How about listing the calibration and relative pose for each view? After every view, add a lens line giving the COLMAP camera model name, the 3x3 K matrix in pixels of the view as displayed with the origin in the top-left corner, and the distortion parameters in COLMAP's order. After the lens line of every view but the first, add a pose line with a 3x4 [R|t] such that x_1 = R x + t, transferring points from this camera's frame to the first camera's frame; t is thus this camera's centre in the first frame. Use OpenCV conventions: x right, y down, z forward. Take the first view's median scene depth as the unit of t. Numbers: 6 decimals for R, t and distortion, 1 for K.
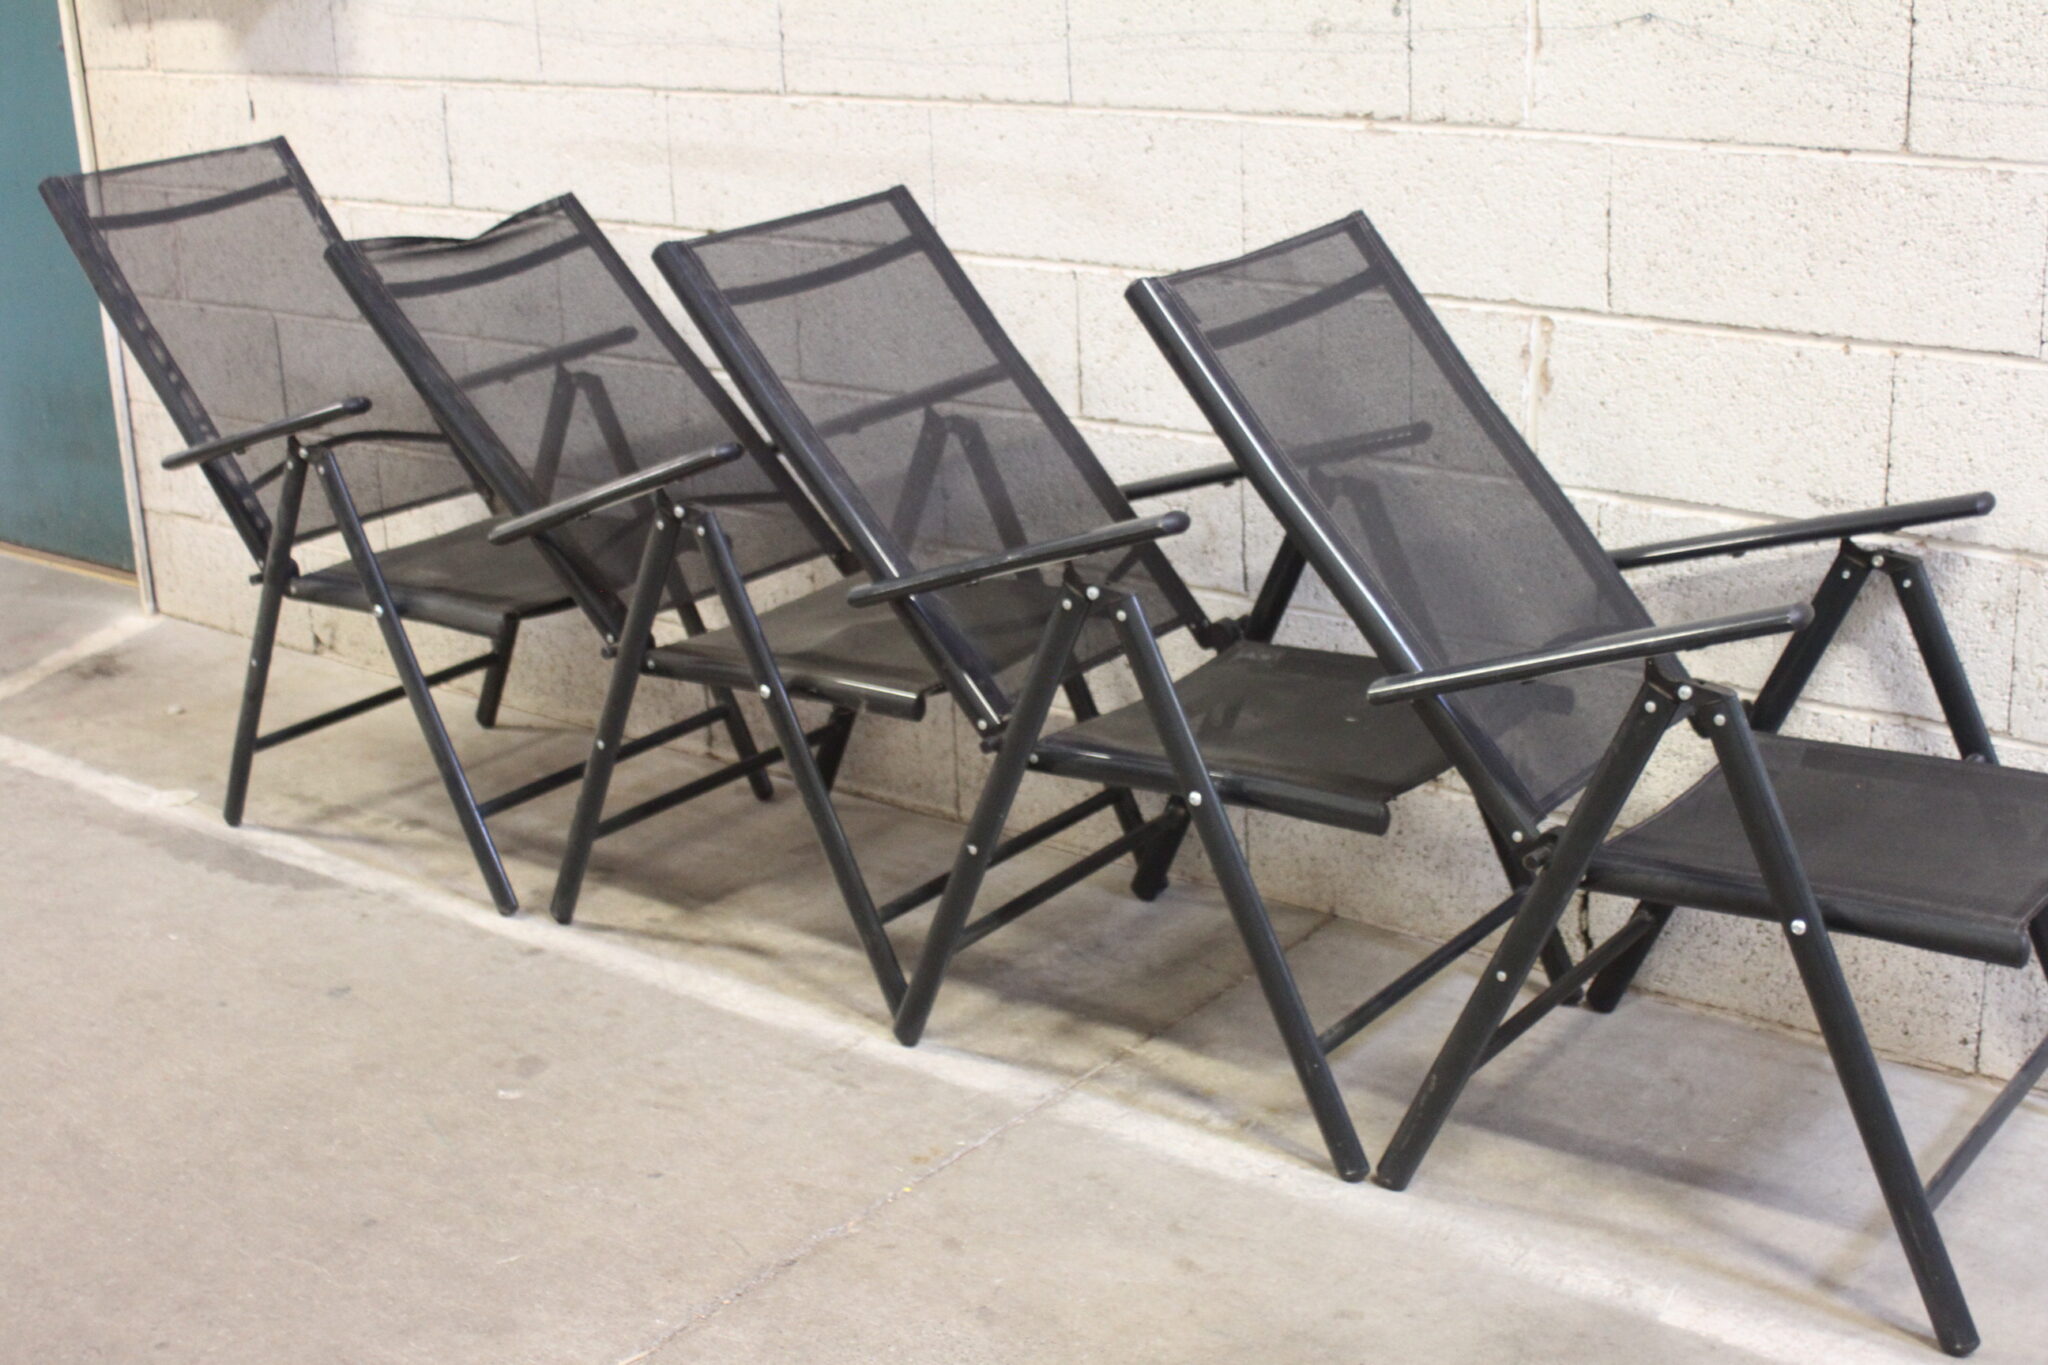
lens RADIAL K [[2727.1, 0, 1024.0], [0, 2727.1, 682.5], [0, 0, 1]] dist [-0.163715, 0.126311]
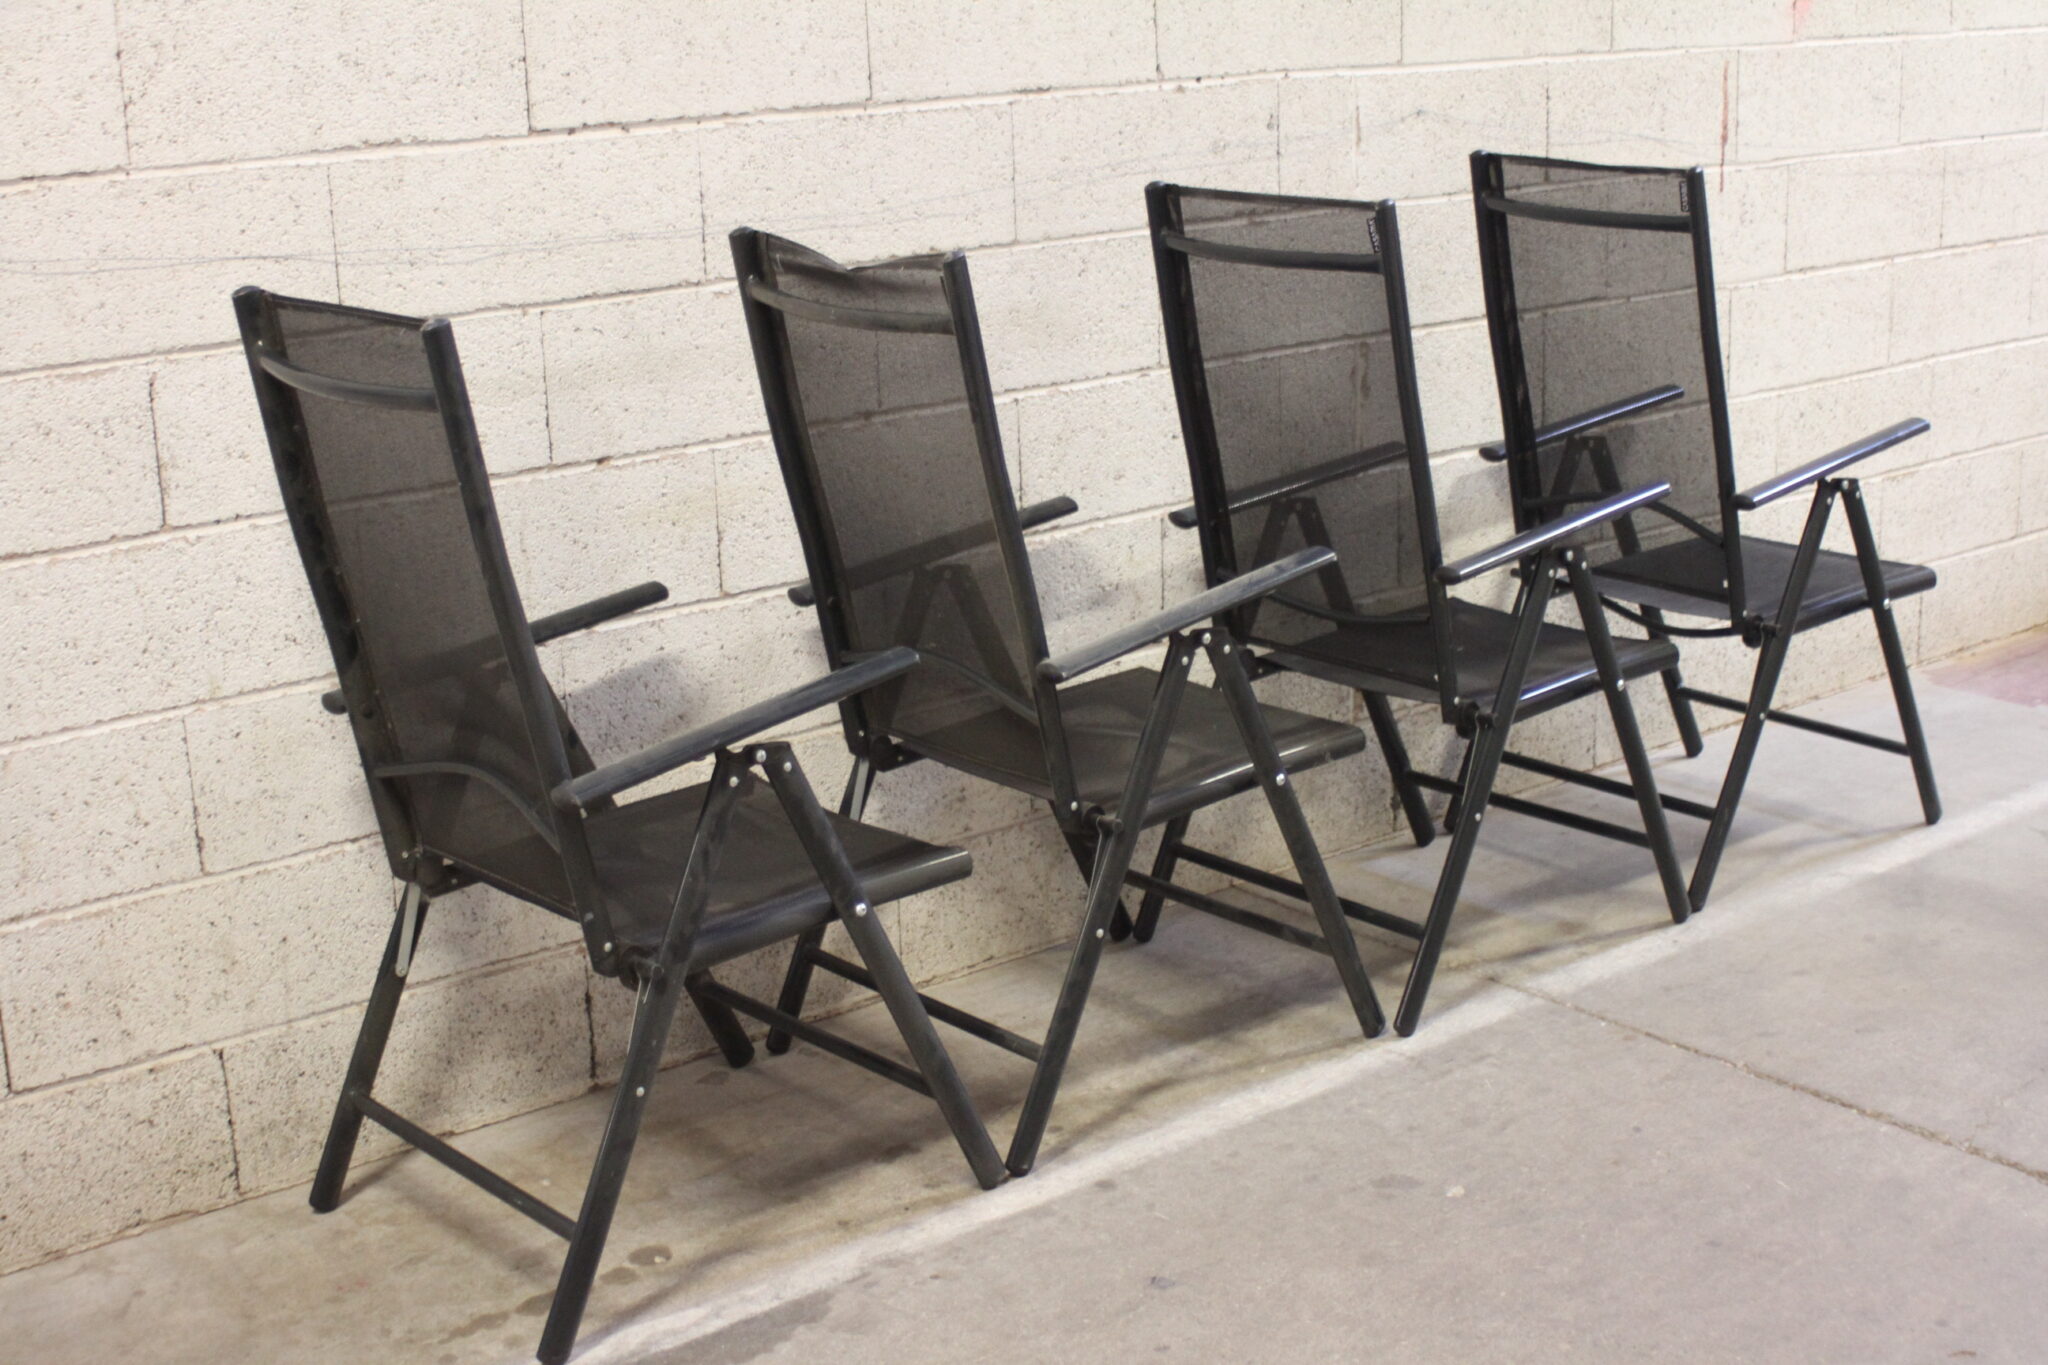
lens RADIAL K [[2726.7, 0, 1042.8], [0, 2726.7, 685.7], [0, 0, 1]] dist [-0.165002, 0.128833]
pose [[0.216576, -0.226412, 0.949649, -1.067729], [0.329815, 0.932513, 0.147109, -0.209185], [-0.918867, 0.281348, 0.276634, 0.757812]]
